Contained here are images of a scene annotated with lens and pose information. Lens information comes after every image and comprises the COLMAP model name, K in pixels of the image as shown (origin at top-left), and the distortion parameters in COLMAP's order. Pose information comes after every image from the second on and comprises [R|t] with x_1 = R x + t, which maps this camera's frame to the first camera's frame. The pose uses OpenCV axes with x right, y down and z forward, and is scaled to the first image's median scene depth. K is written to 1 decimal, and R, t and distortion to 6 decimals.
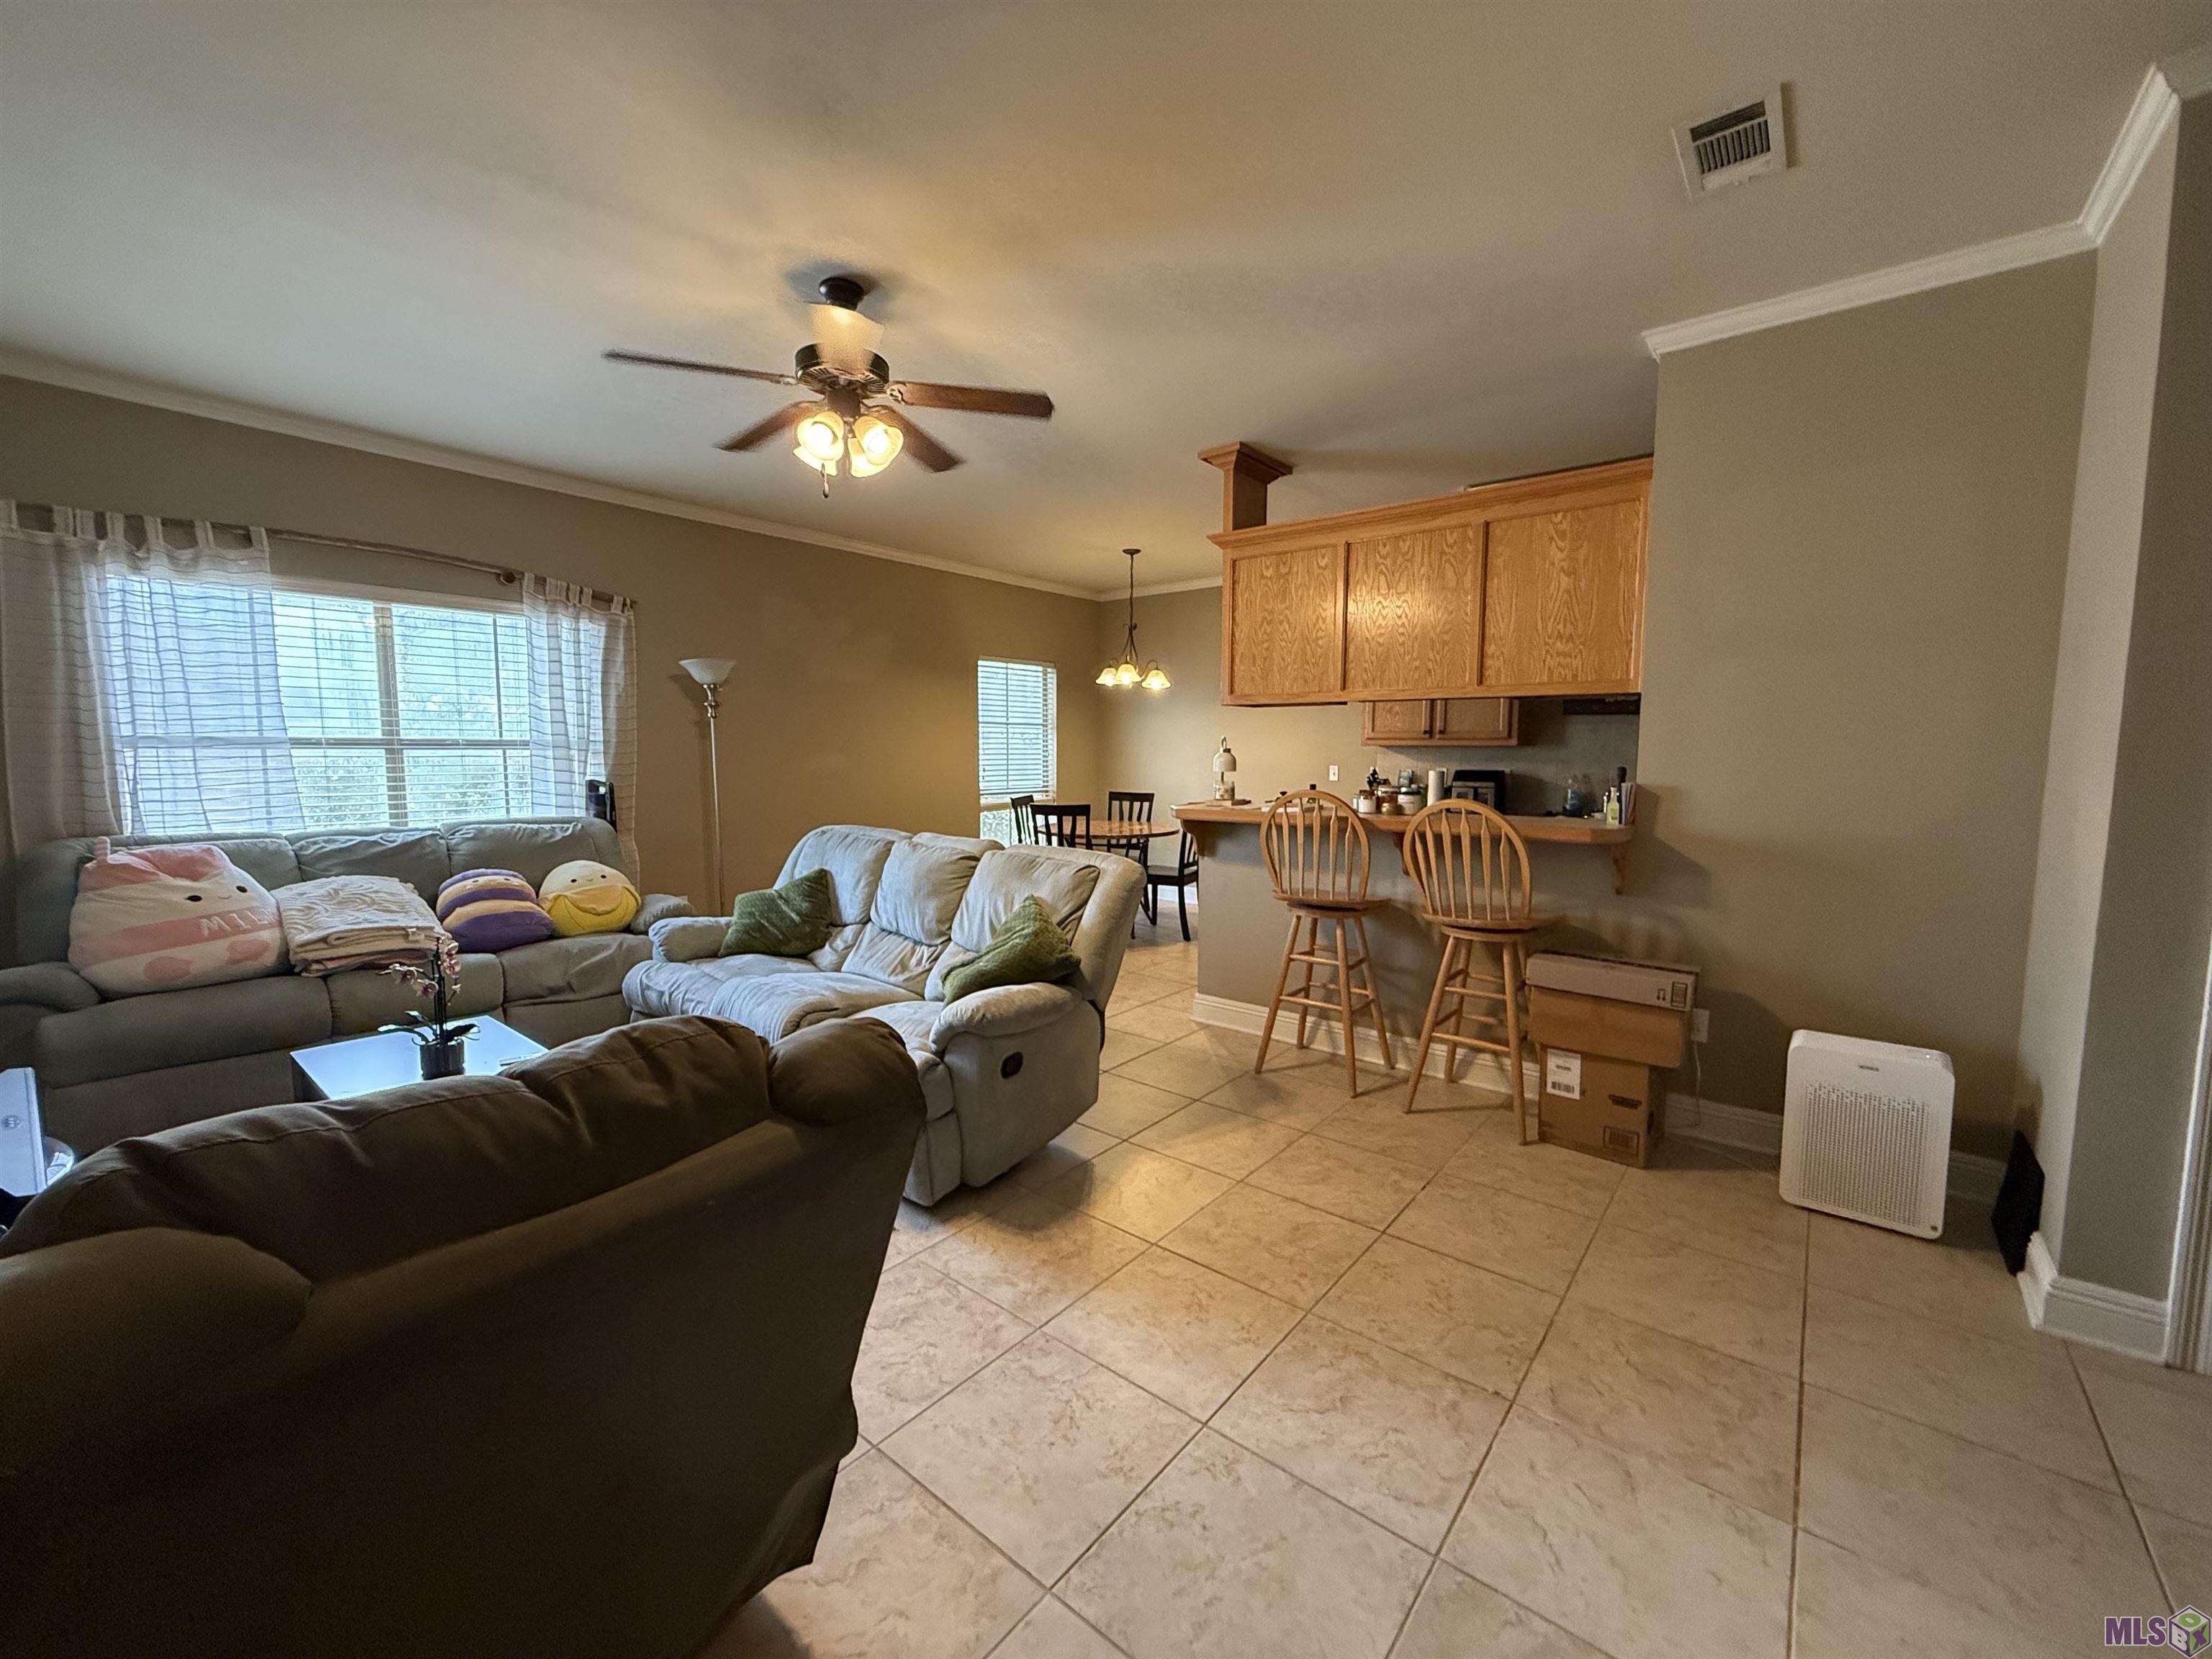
lens RADIAL K [[878.5, 0, 1116.2], [0, 878.5, 836.2], [0, 0, 1]] dist [-0.001188, 0.000061]
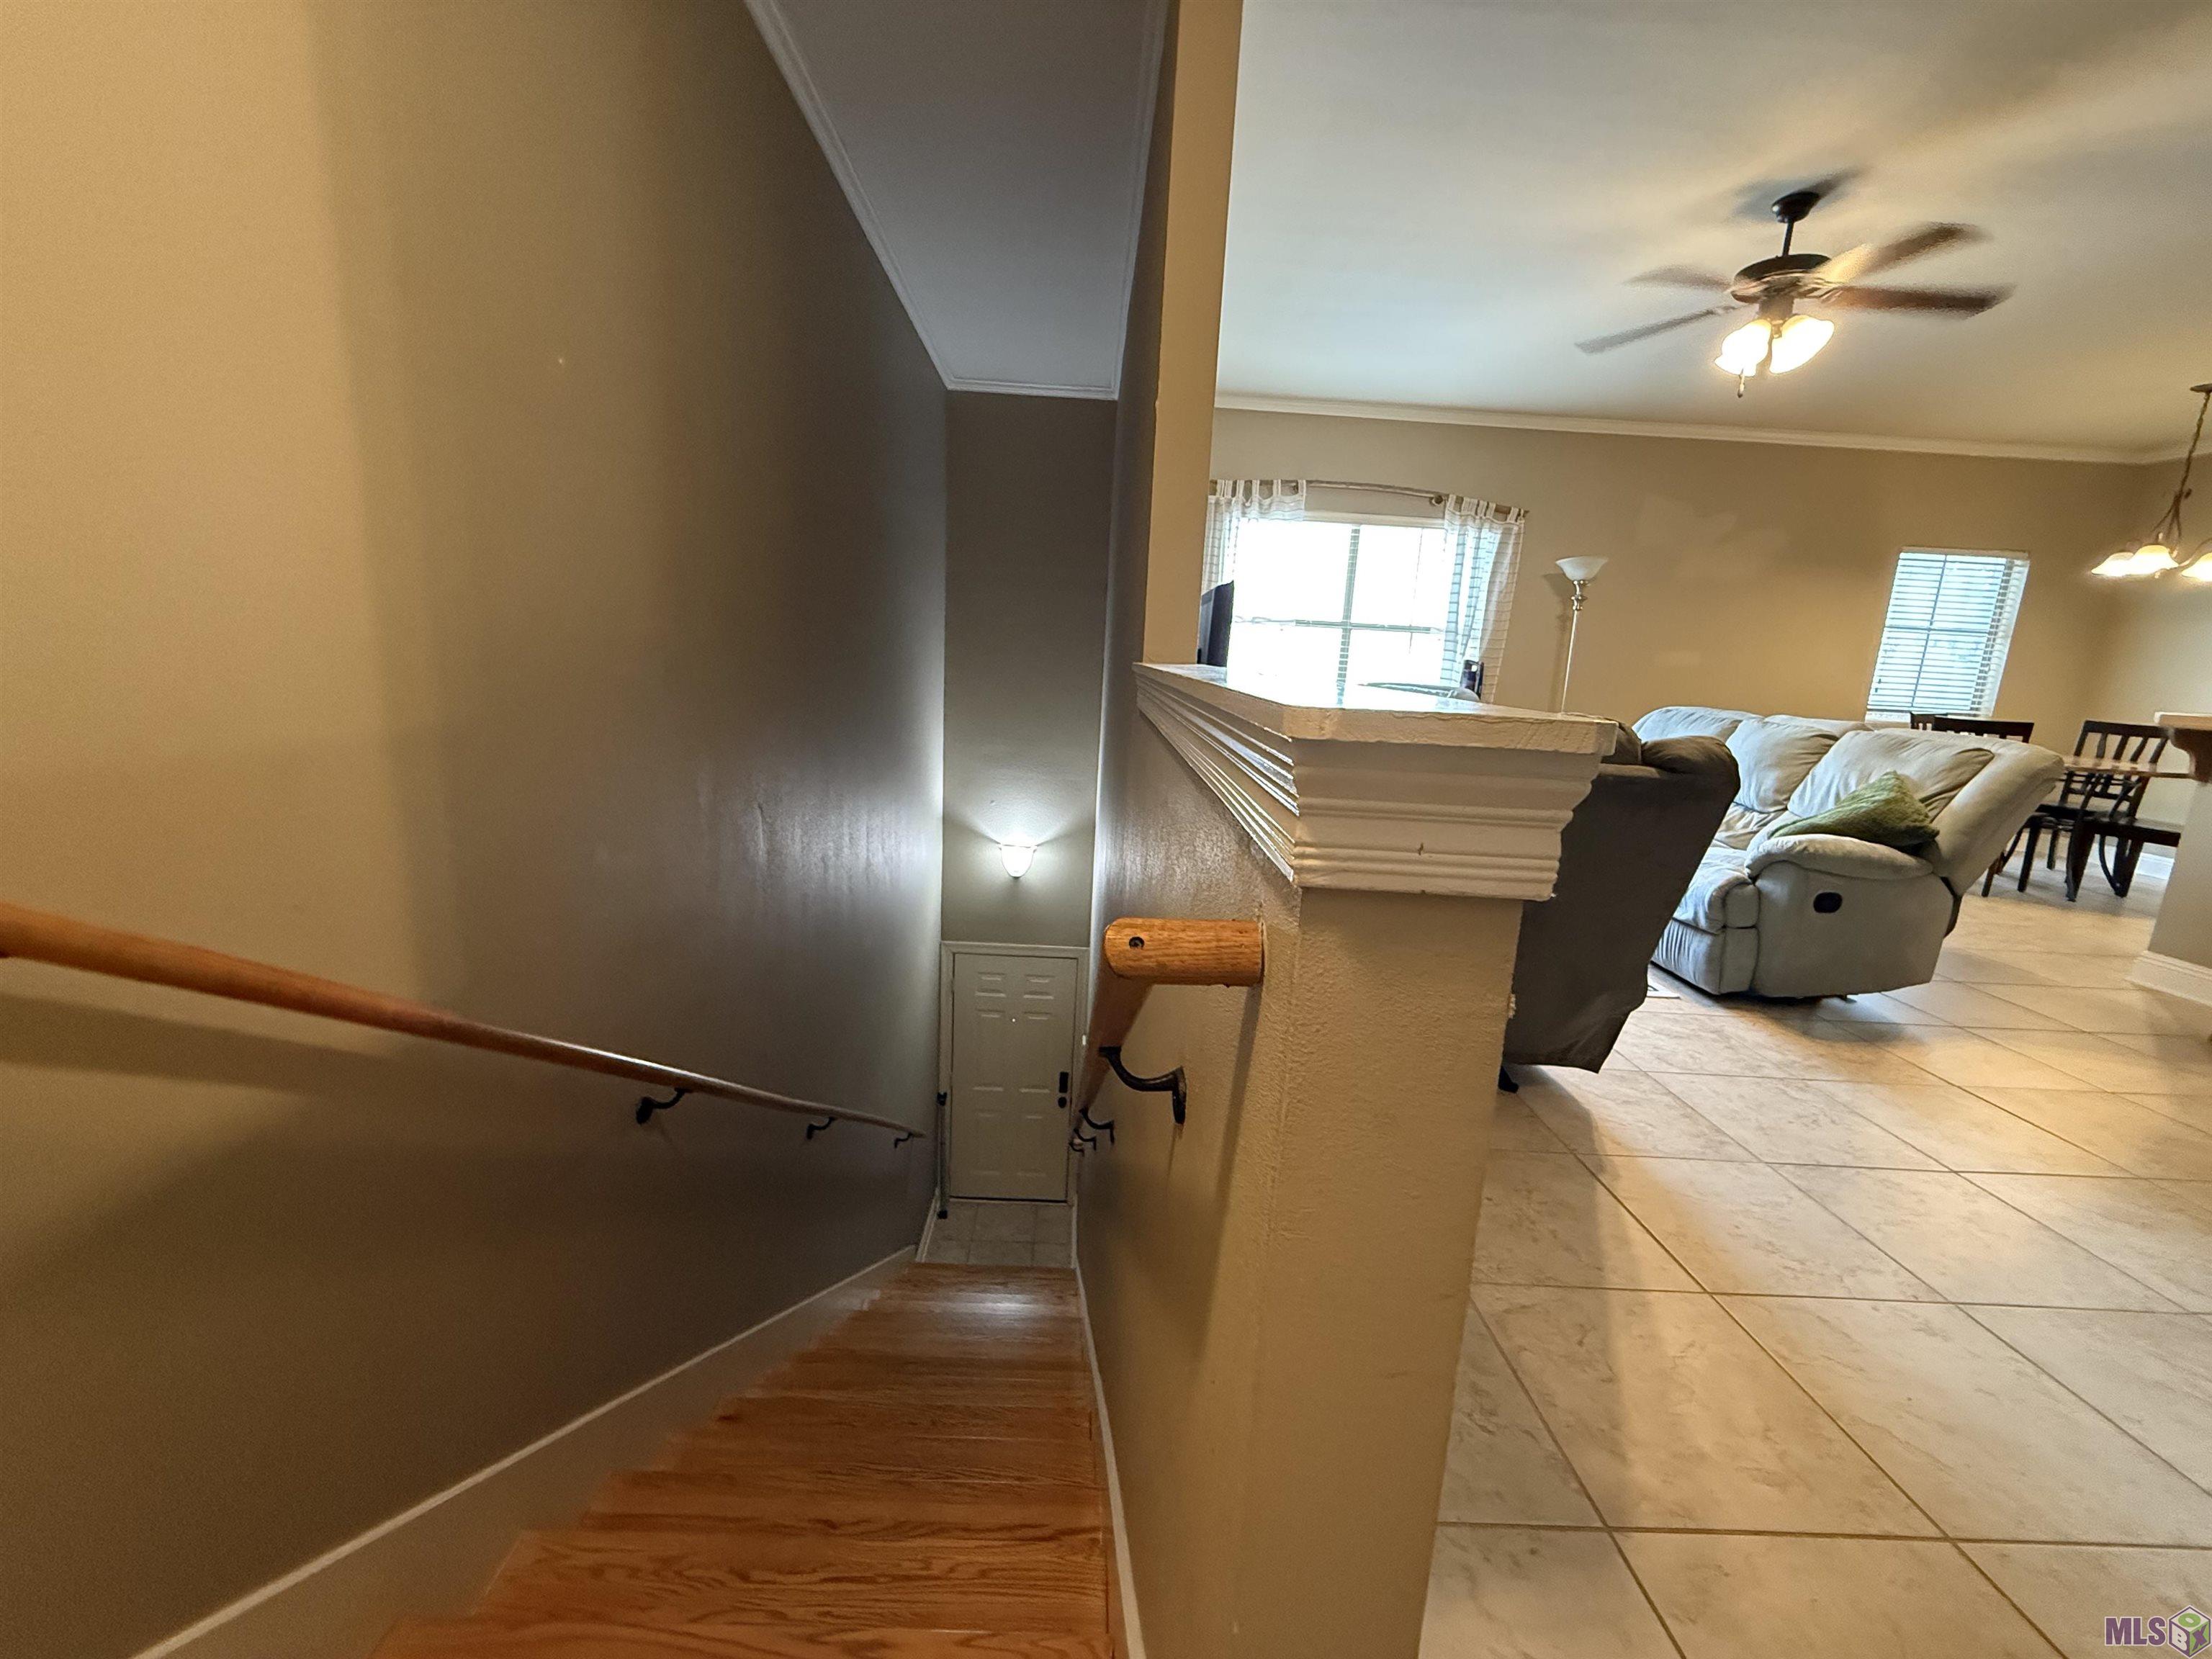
lens RADIAL K [[878.5, 0, 1105.6], [0, 878.5, 813.1], [0, 0, 1]] dist [-0.001188, 0.000061]
pose [[0.634202, 0.175973, -0.752876, 0.079442], [-0.128101, 0.984212, 0.122136, 0.088372], [0.762482, 0.018986, 0.646731, -0.278158]]
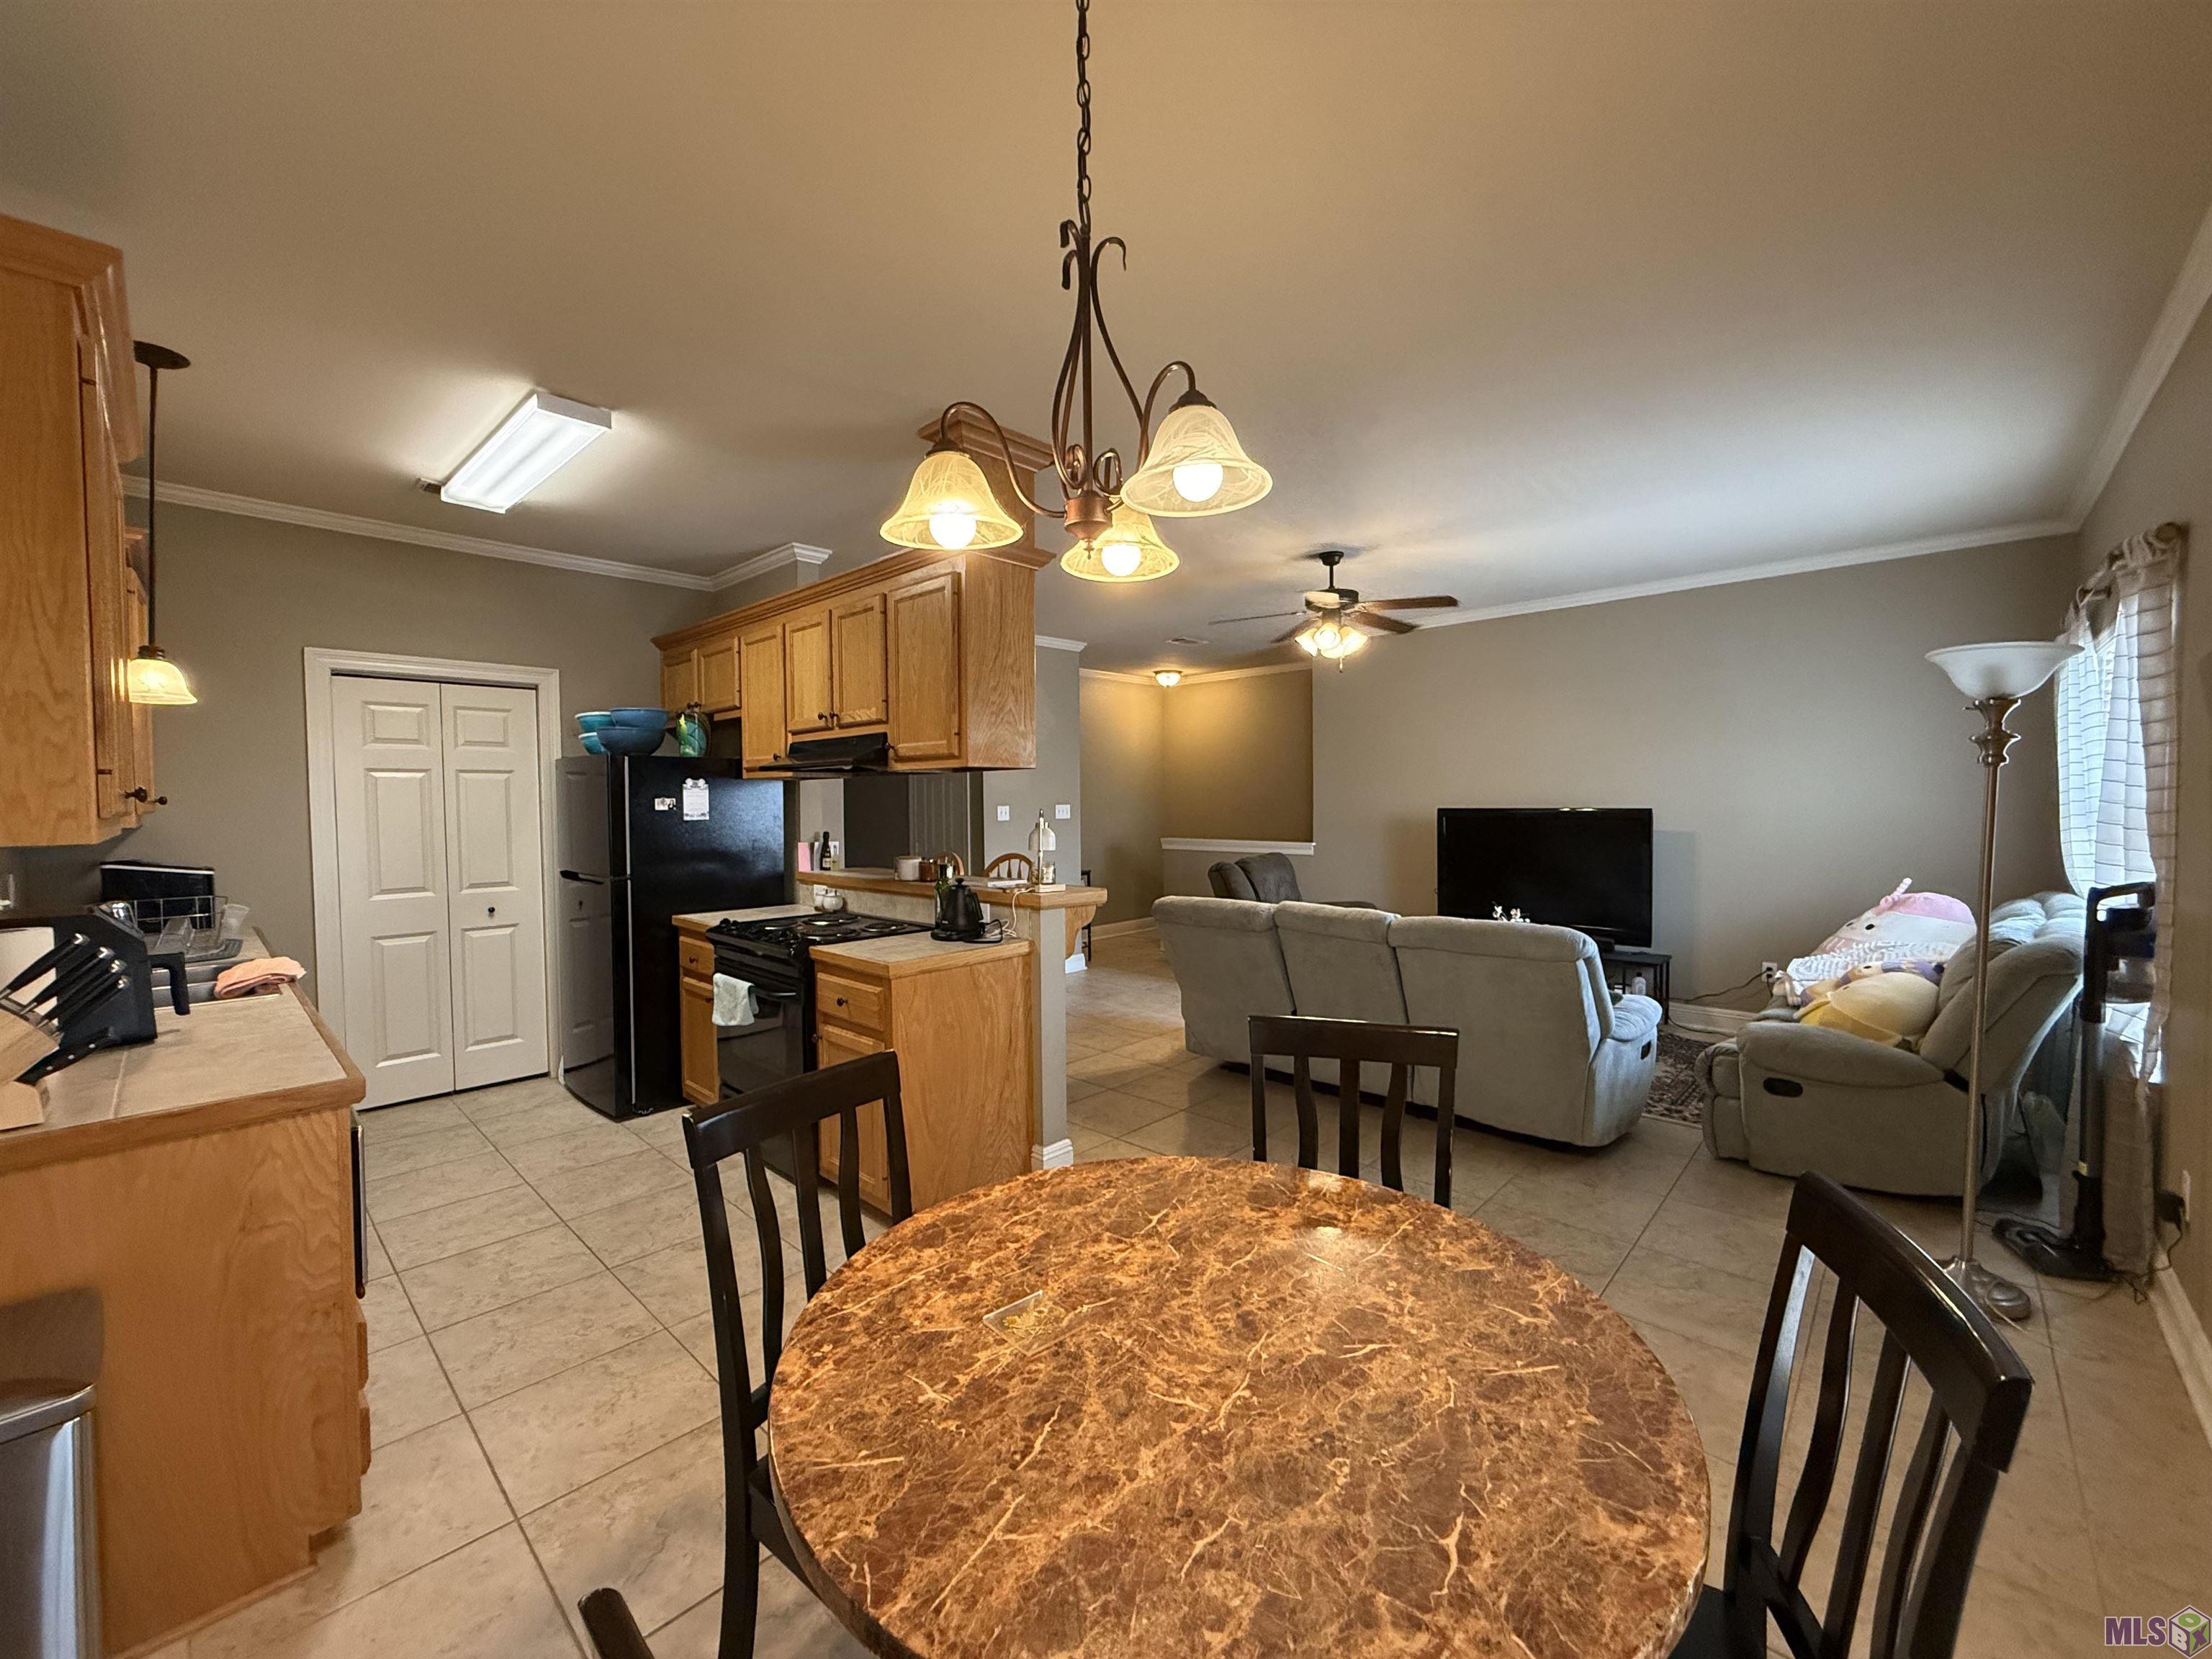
lens RADIAL K [[878.5, 0, 1097.8], [0, 878.5, 828.9], [0, 0, 1]] dist [-0.001188, 0.000061]
pose [[-0.996879, 0.009313, 0.078399, 0.001950], [0.018968, 0.992185, 0.123326, -0.244580], [-0.076638, 0.124428, -0.989265, 2.191303]]
